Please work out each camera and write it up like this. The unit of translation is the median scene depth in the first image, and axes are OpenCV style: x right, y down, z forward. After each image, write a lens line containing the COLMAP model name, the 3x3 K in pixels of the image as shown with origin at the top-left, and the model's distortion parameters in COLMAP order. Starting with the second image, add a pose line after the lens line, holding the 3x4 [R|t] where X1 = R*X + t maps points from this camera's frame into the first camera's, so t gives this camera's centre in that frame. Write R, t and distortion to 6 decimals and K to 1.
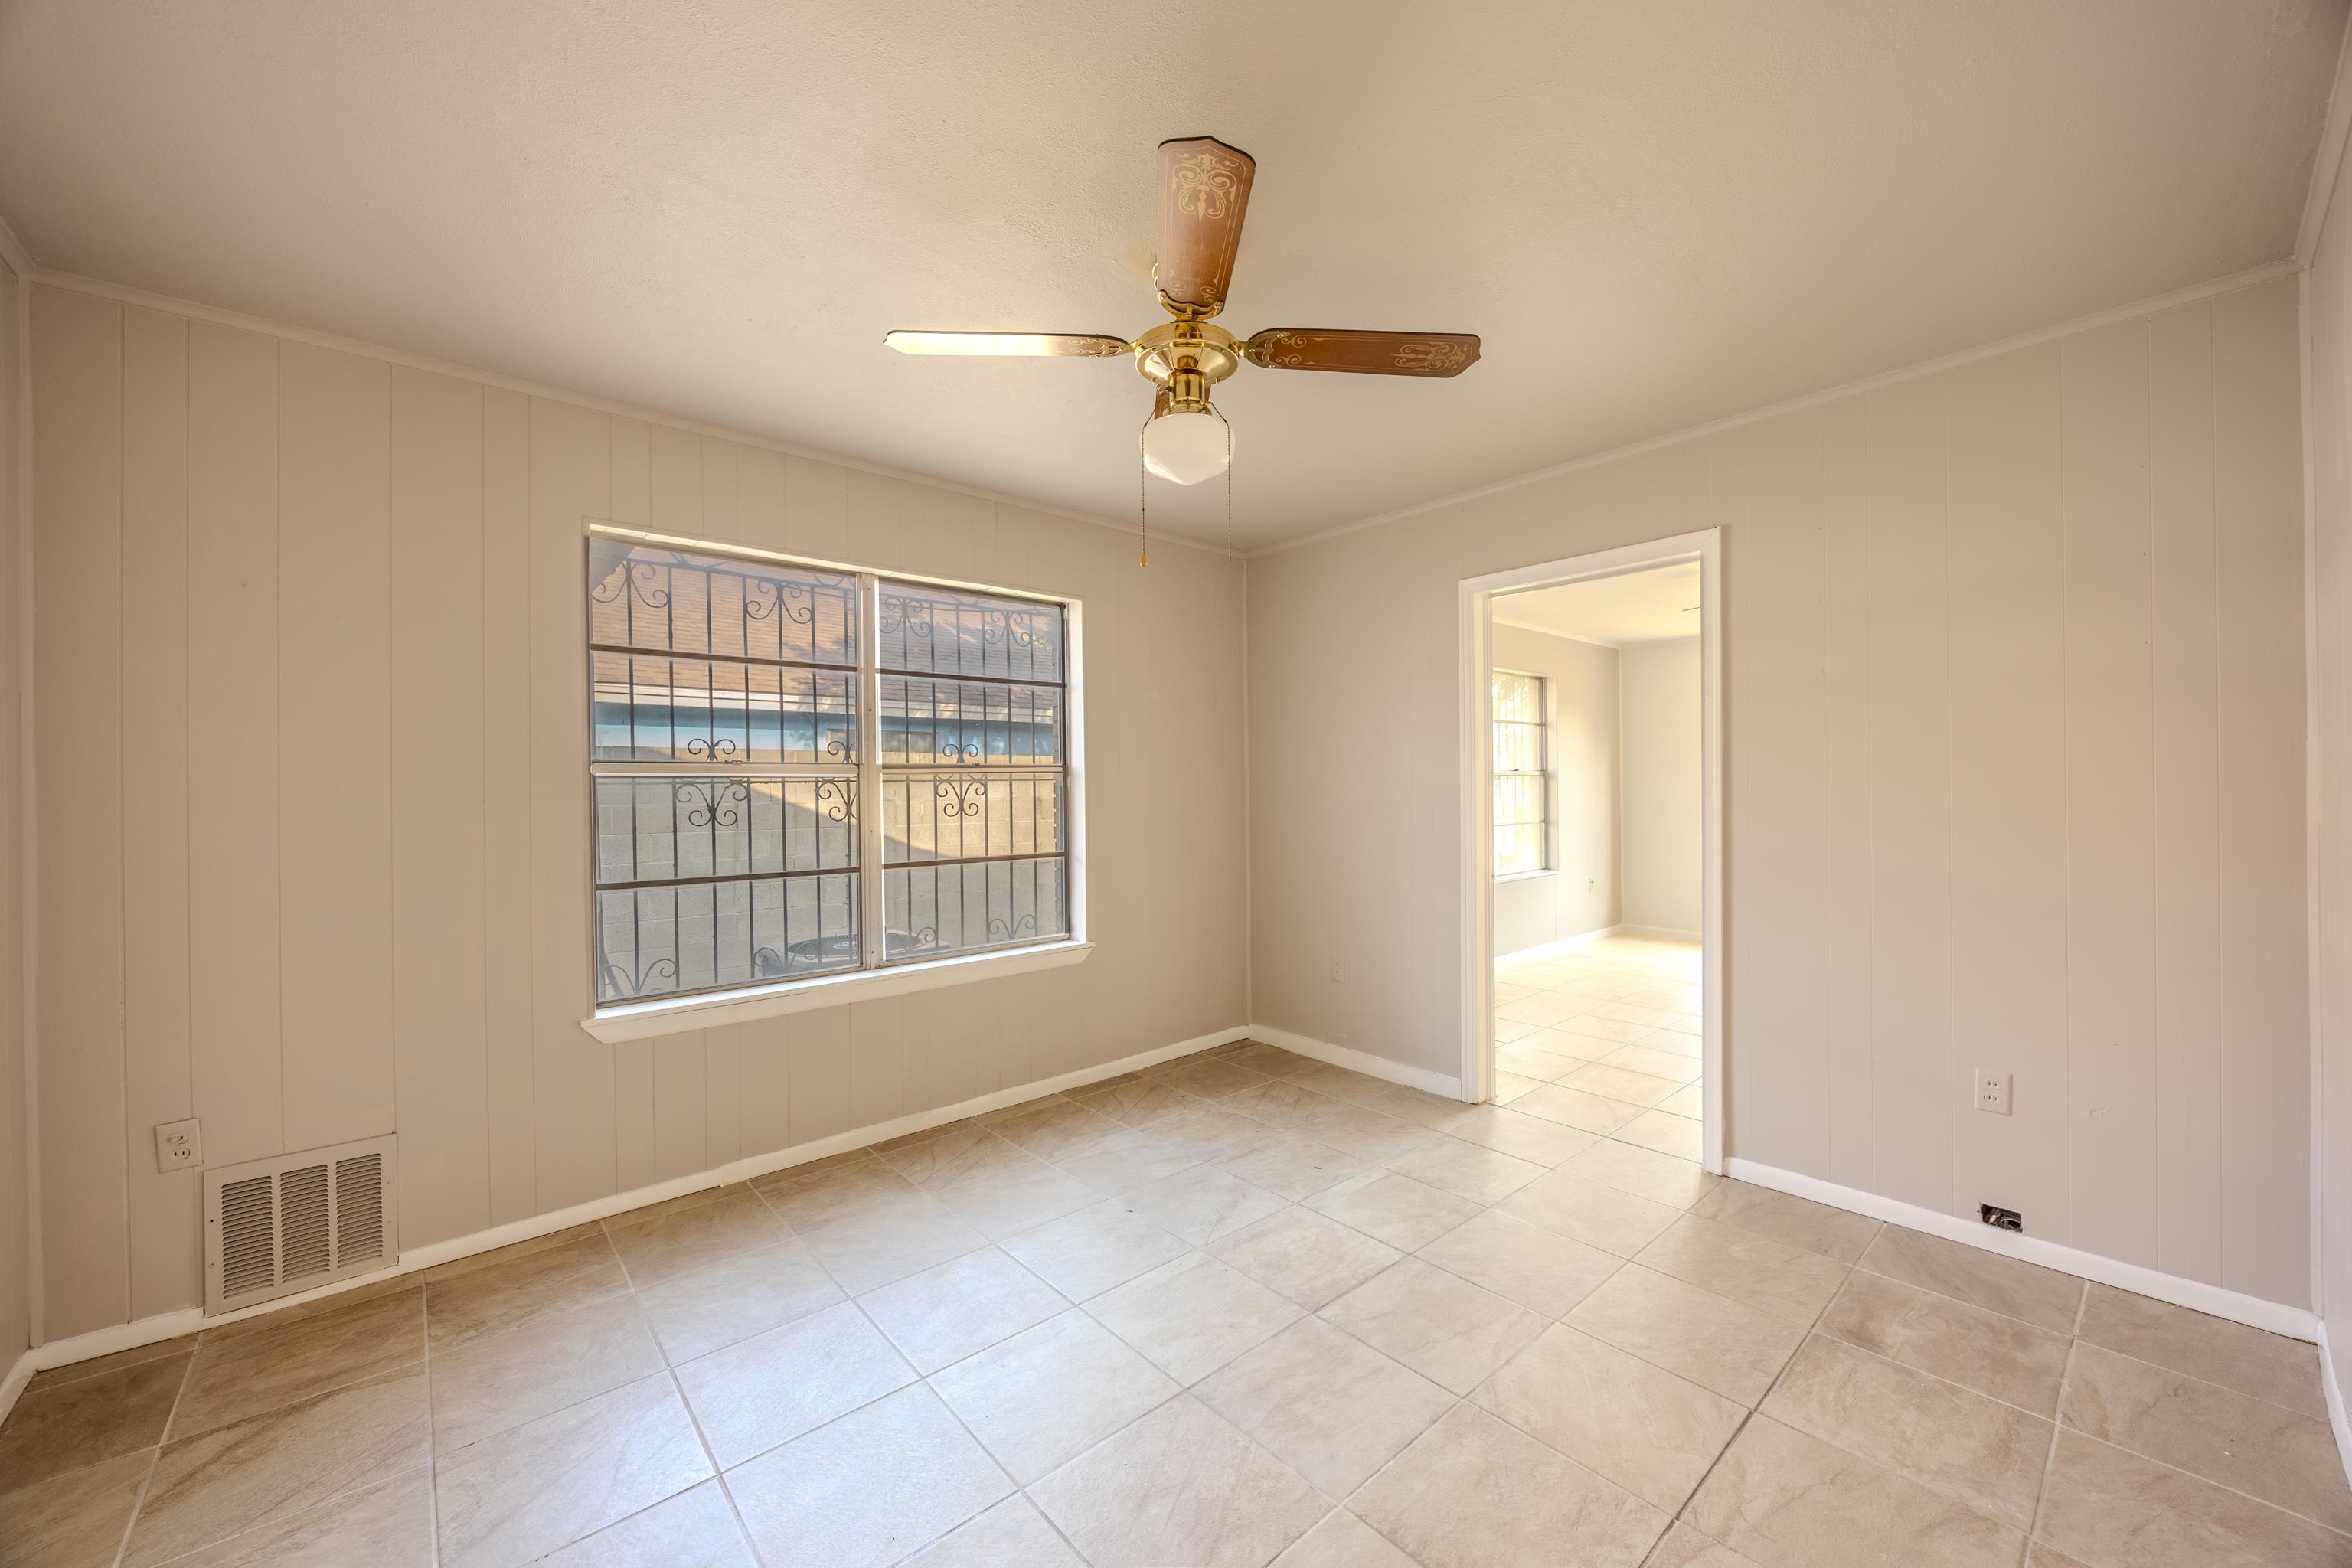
lens RADIAL K [[885.1, 0, 1165.3], [0, 885.1, 787.2], [0, 0, 1]] dist [-0.000524, 0.000066]
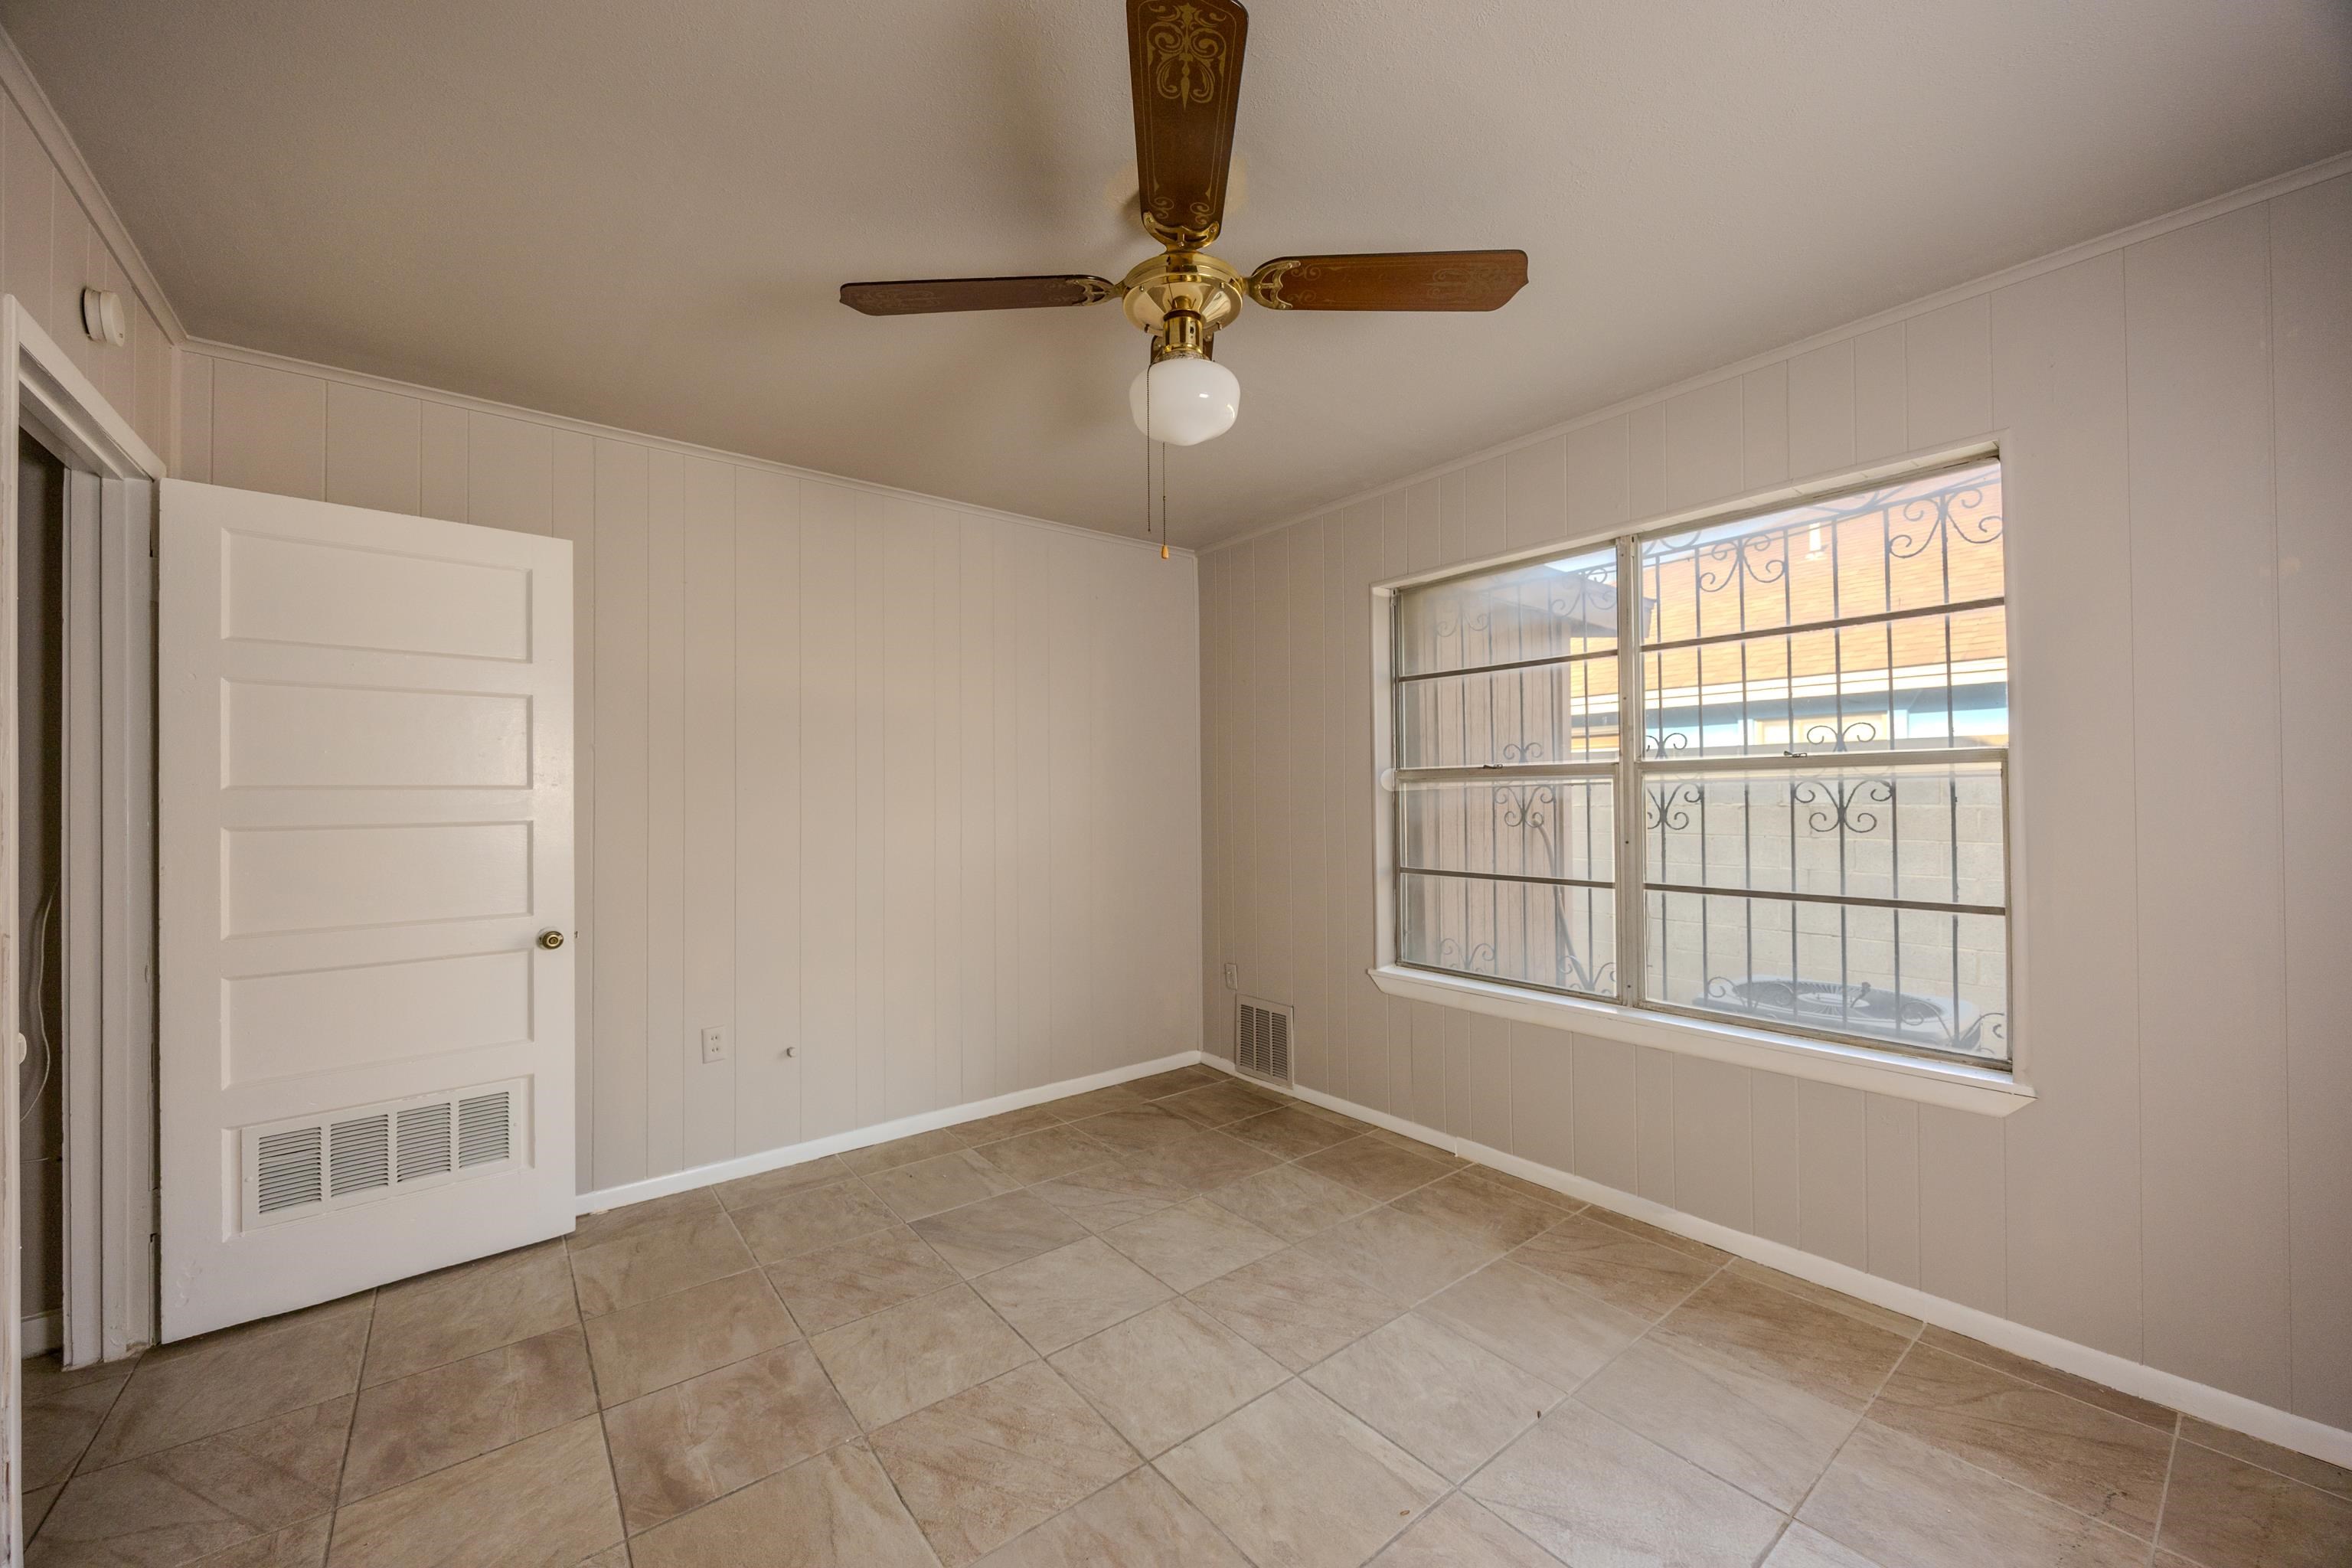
lens RADIAL K [[897.4, 0, 1173.3], [0, 897.4, 793.9], [0, 0, 1]] dist [-0.000197, -0.000059]
pose [[-0.045237, 0.007416, -0.998949, 0.660097], [0.010373, 0.999922, 0.006954, -0.005815], [0.998922, -0.010048, -0.045310, 0.759380]]
